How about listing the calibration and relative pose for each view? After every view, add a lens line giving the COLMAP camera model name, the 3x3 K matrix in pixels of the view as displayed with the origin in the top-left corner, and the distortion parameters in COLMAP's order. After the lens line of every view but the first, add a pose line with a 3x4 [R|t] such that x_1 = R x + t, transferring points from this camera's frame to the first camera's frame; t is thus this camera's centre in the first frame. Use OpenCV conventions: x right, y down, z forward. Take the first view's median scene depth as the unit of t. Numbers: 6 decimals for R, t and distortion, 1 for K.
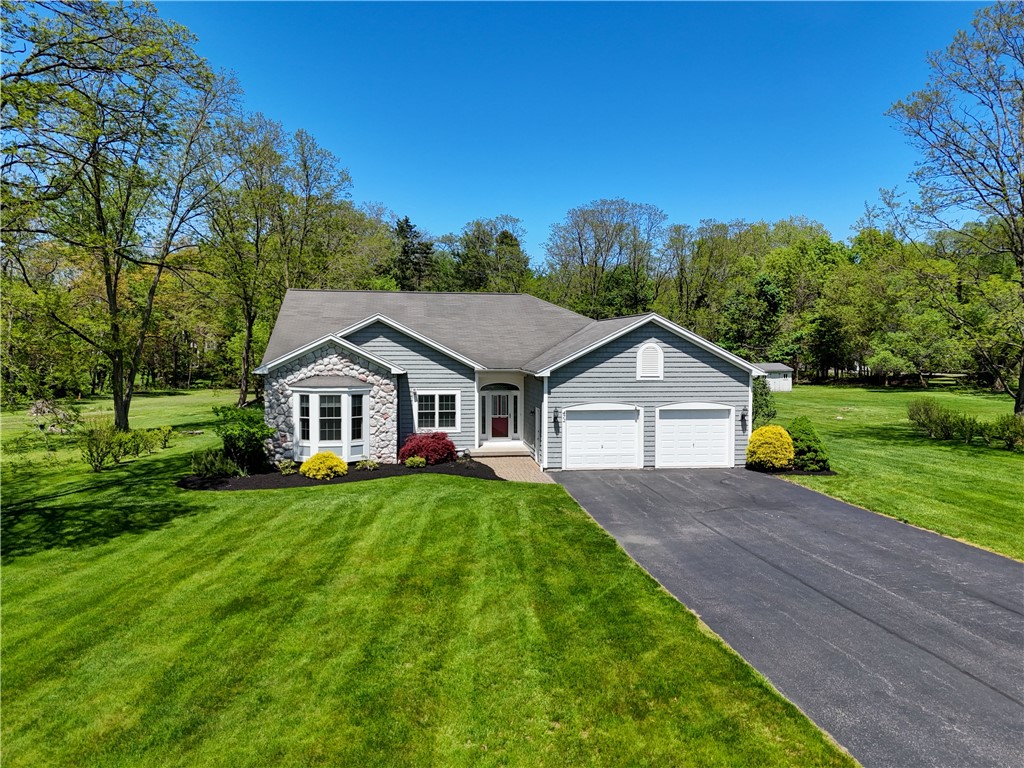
lens RADIAL K [[762.6, 0, 512.0], [0, 762.6, 384.0], [0, 0, 1]] dist [0.071176, -0.045817]
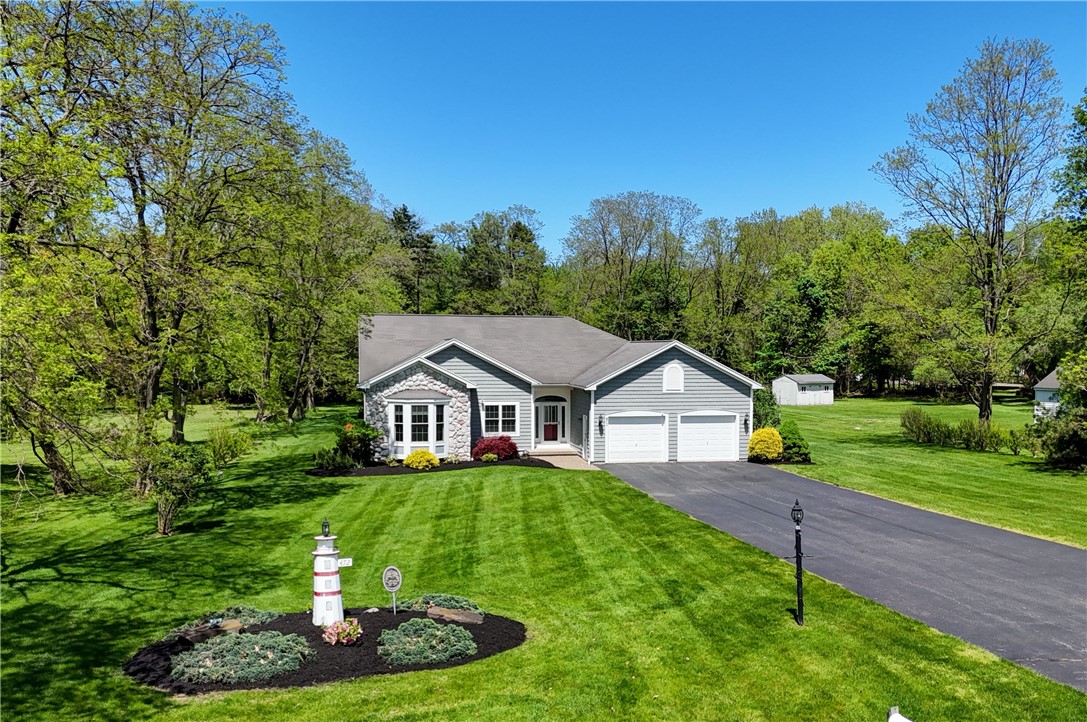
lens RADIAL K [[1026.7, 0, 545.2], [0, 1026.7, 425.9], [0, 0, 1]] dist [0.086485, 0.000275]
pose [[0.999205, -0.004002, 0.039673, -0.096109], [0.002976, 0.999660, 0.025898, 0.005005], [-0.039763, -0.025759, 0.998877, -0.667950]]
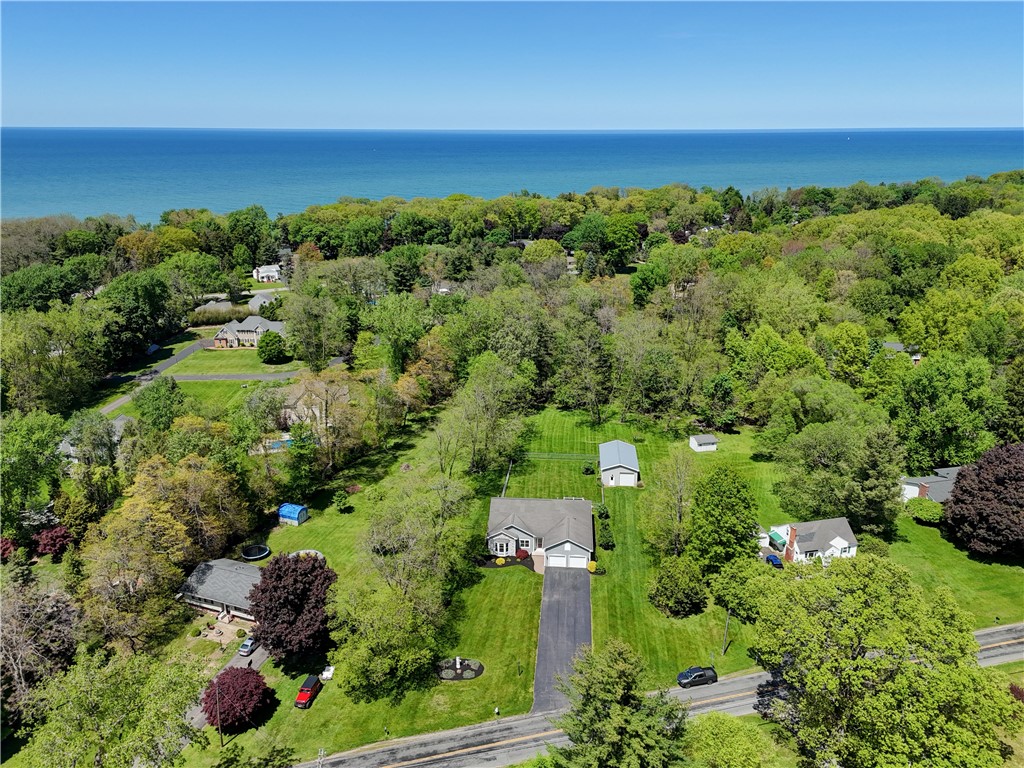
lens RADIAL K [[762.6, 0, 512.0], [0, 762.6, 384.0], [0, 0, 1]] dist [0.071176, -0.045817]
pose [[0.975608, 0.072129, -0.207329, 0.715586], [-0.010489, 0.958715, 0.284177, -2.216427], [0.219267, -0.275070, 0.936087, -3.062459]]
